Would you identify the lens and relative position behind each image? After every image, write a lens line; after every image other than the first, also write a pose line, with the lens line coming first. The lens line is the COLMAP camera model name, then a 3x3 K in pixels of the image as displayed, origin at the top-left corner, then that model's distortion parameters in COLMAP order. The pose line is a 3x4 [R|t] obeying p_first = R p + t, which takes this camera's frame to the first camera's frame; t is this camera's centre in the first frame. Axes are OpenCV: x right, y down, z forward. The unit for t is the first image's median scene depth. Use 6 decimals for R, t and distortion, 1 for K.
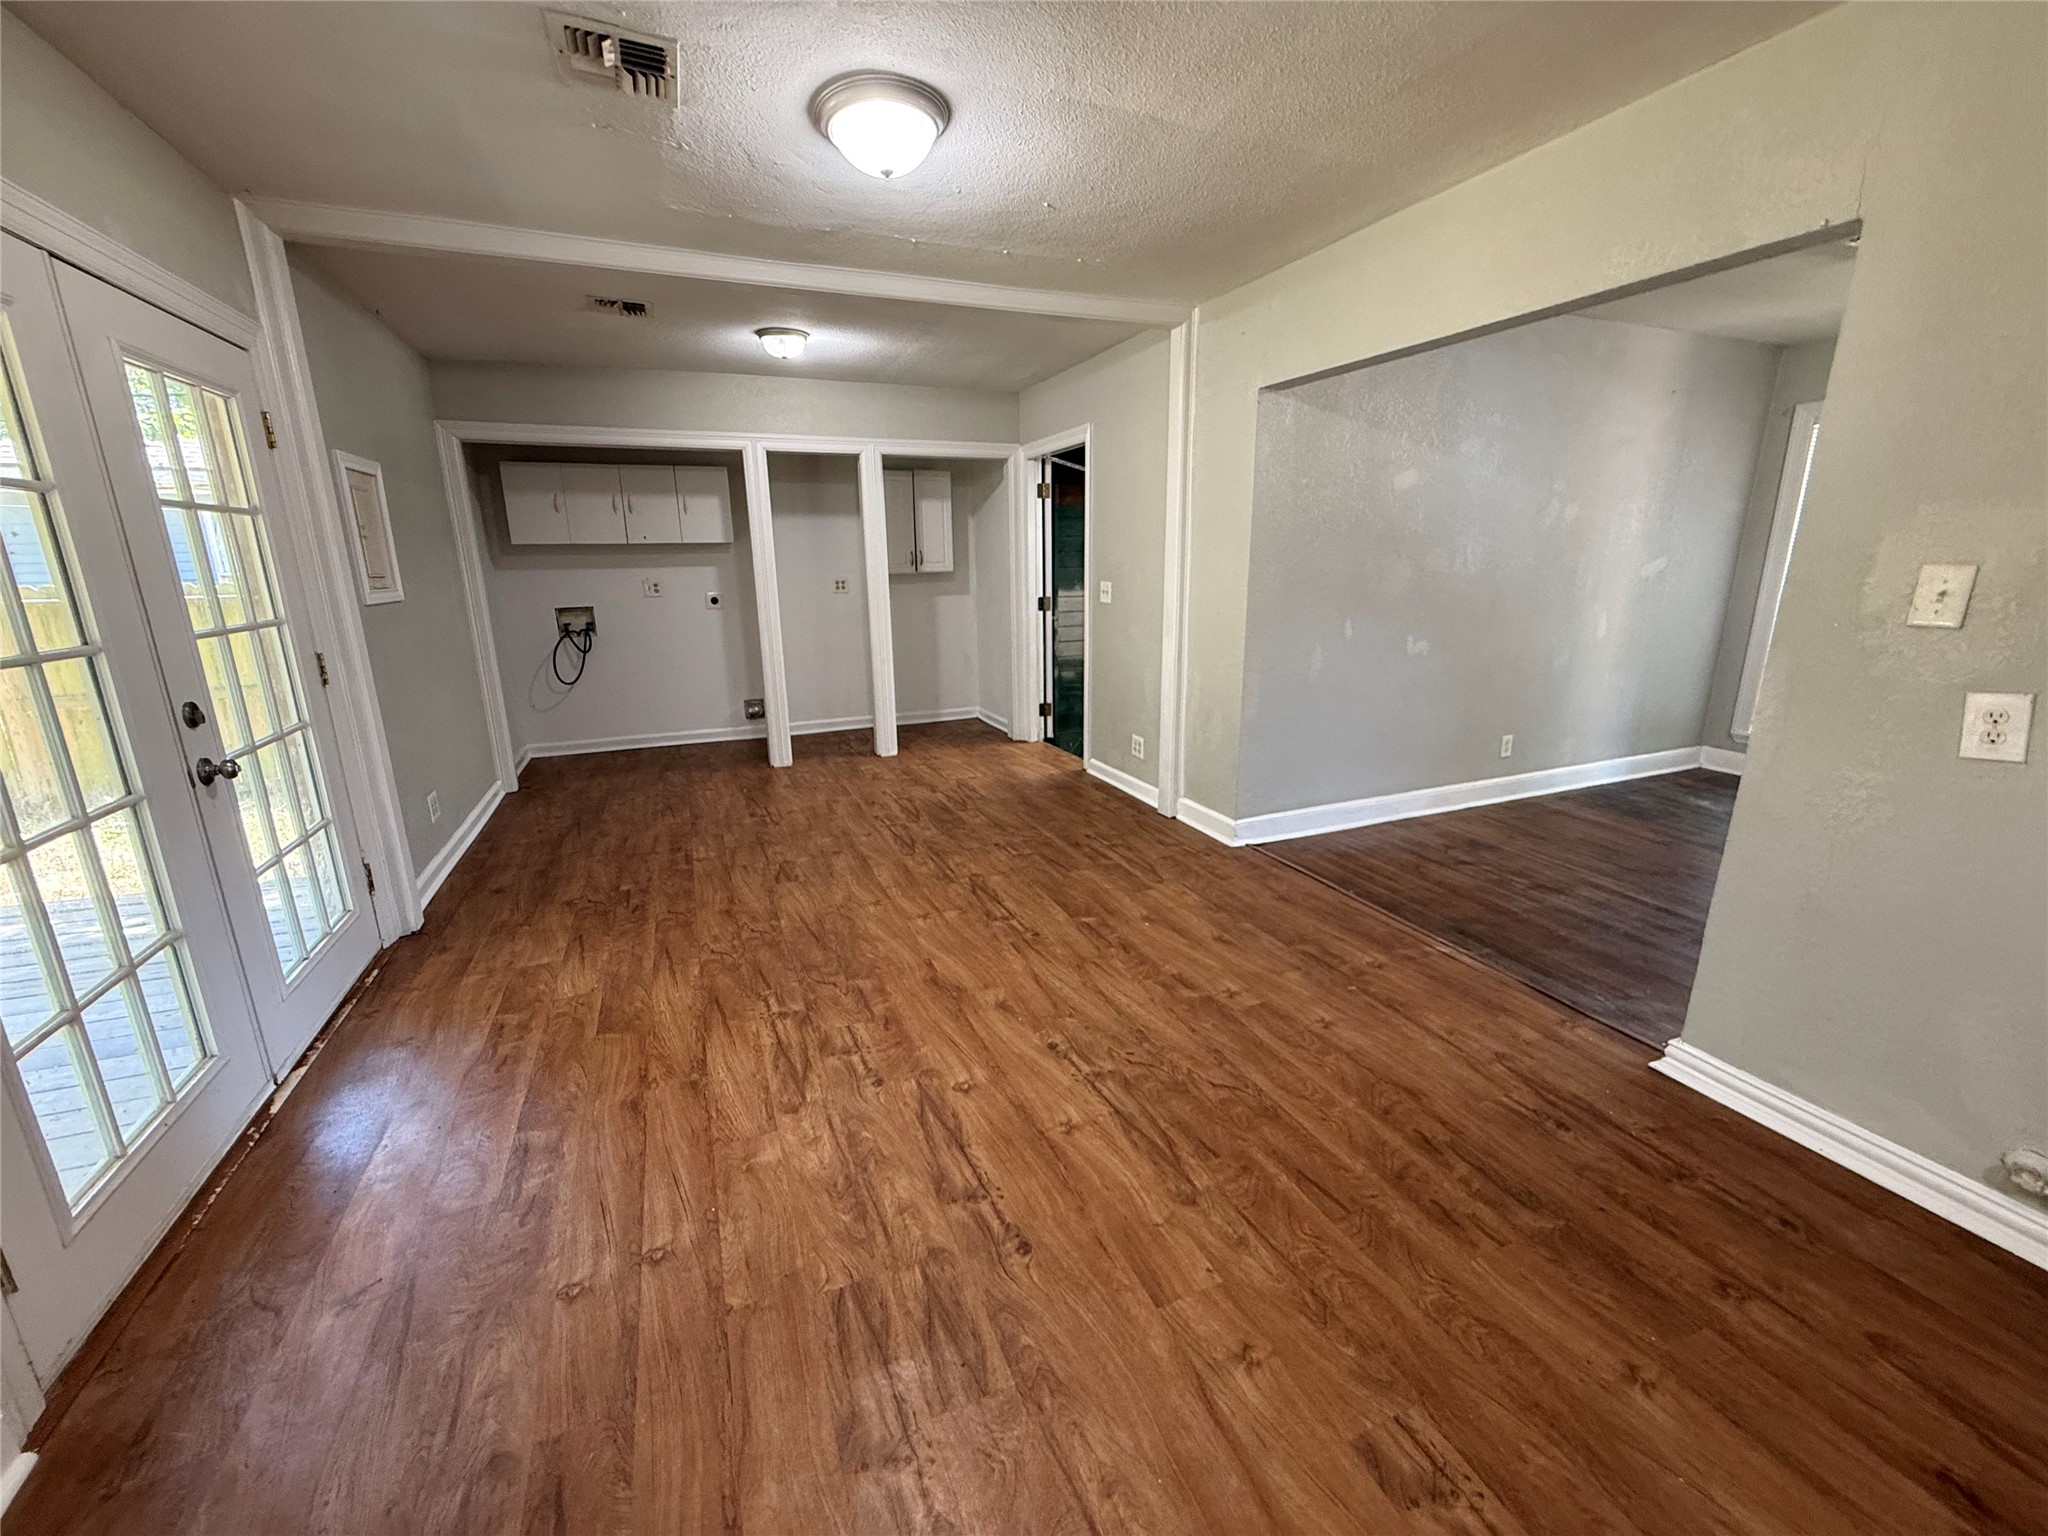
lens RADIAL K [[816.4, 0, 1018.1], [0, 816.4, 768.1], [0, 0, 1]] dist [-0.000066, 0.000120]
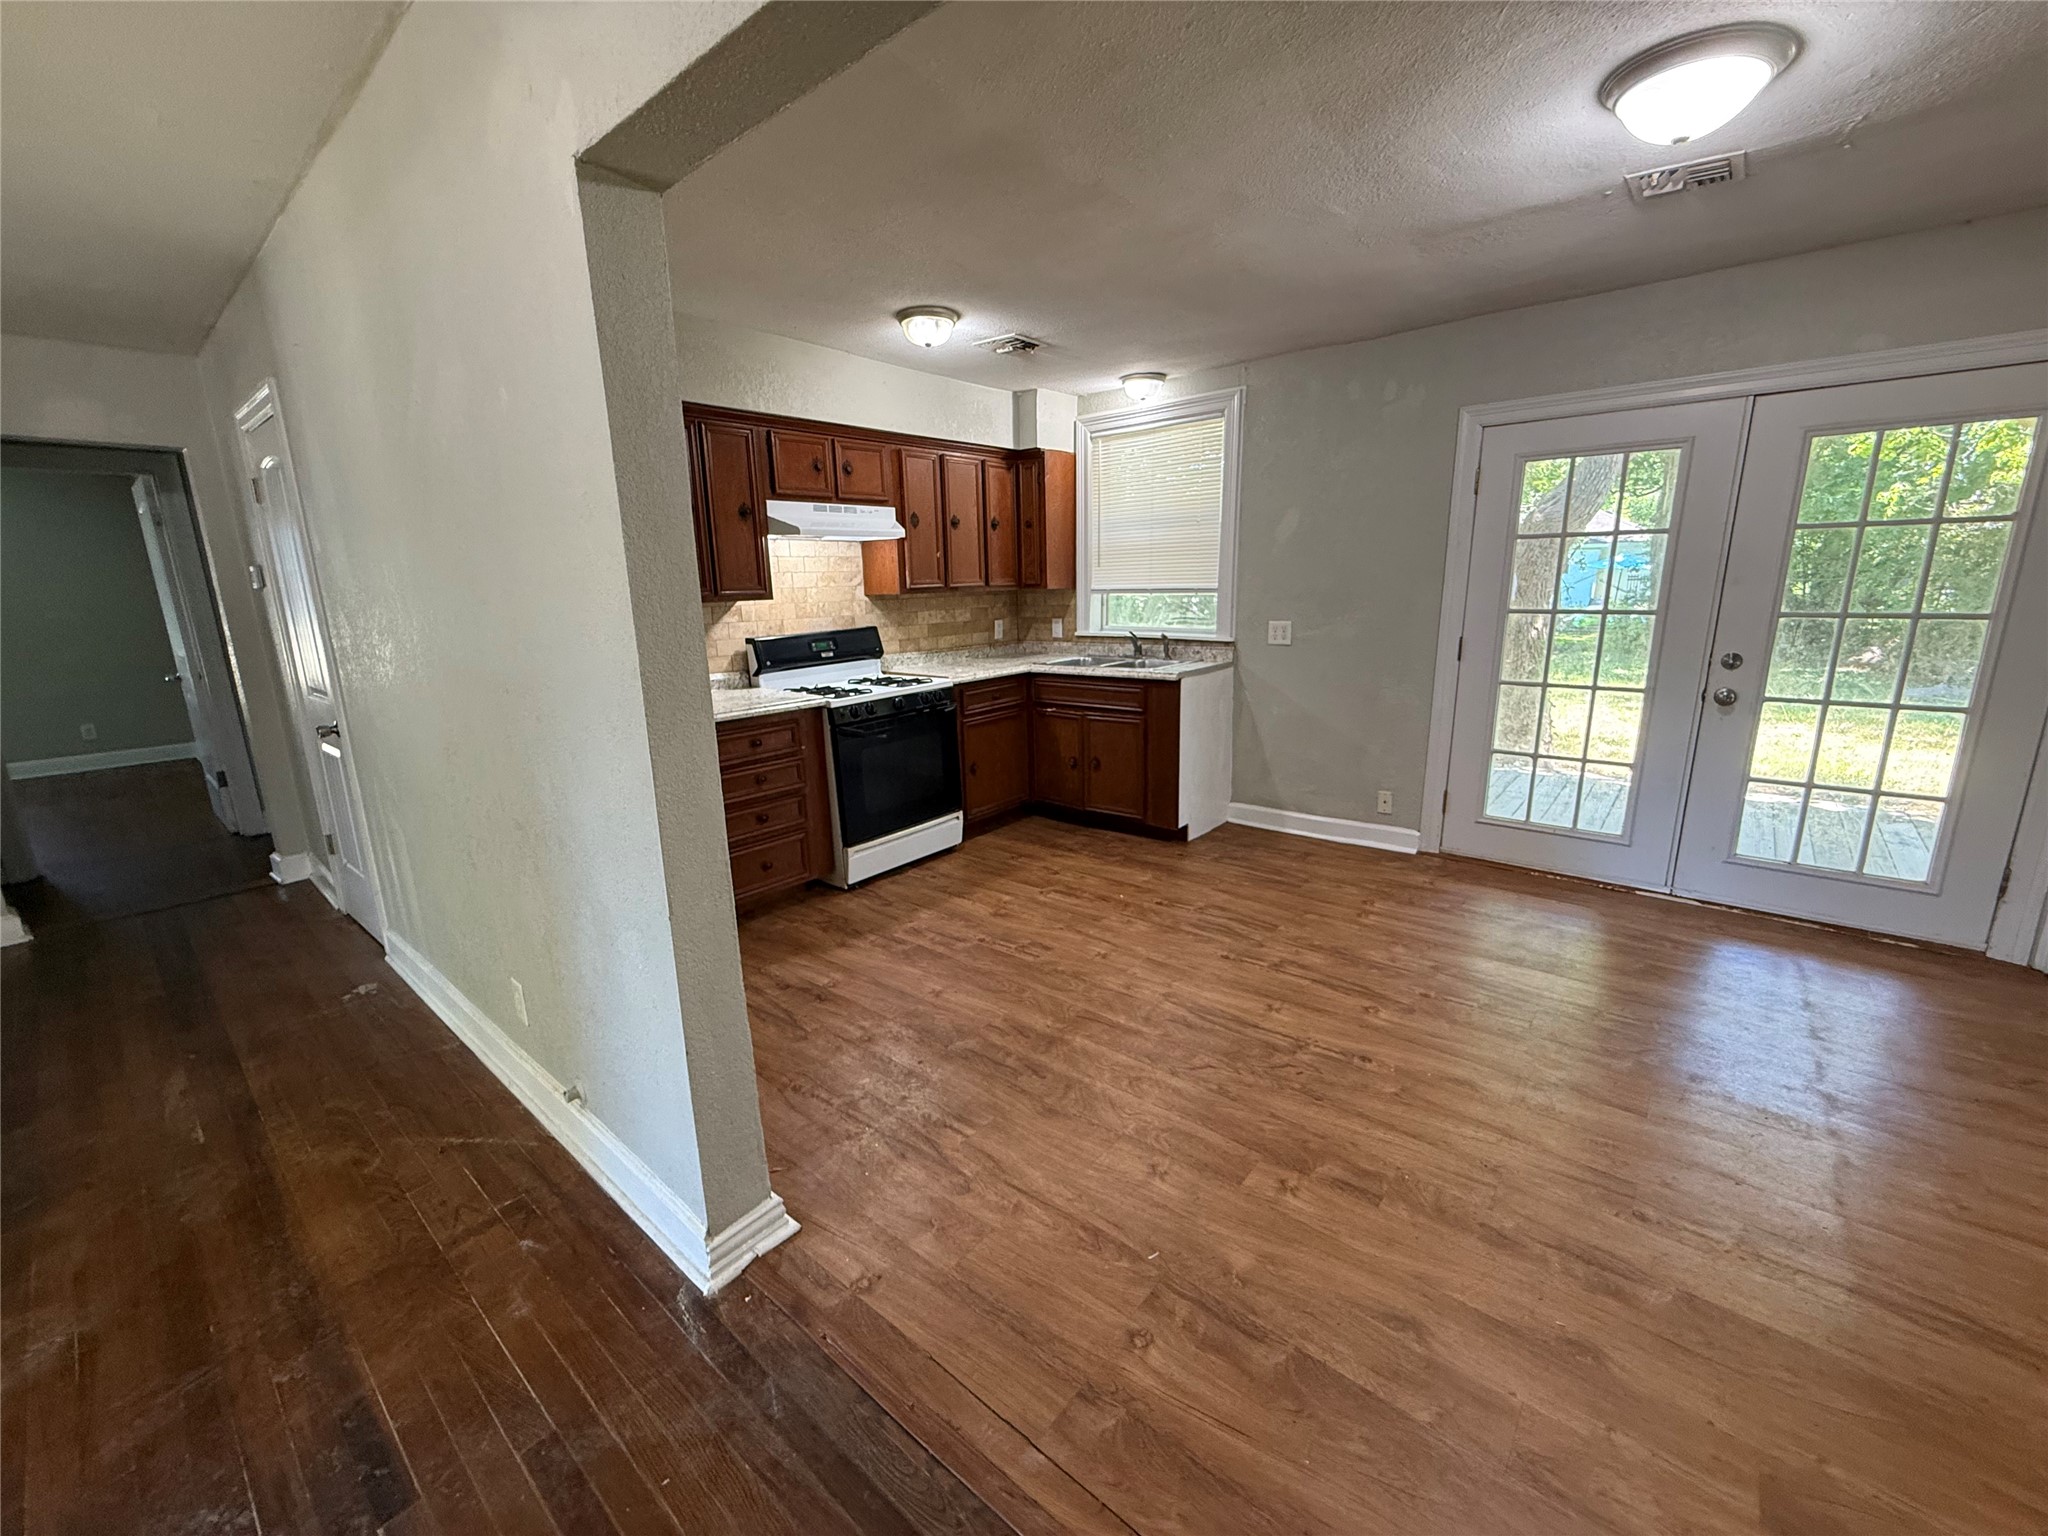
lens RADIAL K [[816.4, 0, 1020.8], [0, 816.4, 767.6], [0, 0, 1]] dist [-0.000066, 0.000120]
pose [[-0.889118, 0.133339, -0.437823, 0.981010], [-0.082990, 0.893791, 0.440737, -0.474508], [0.450090, 0.428203, -0.783621, 1.730672]]
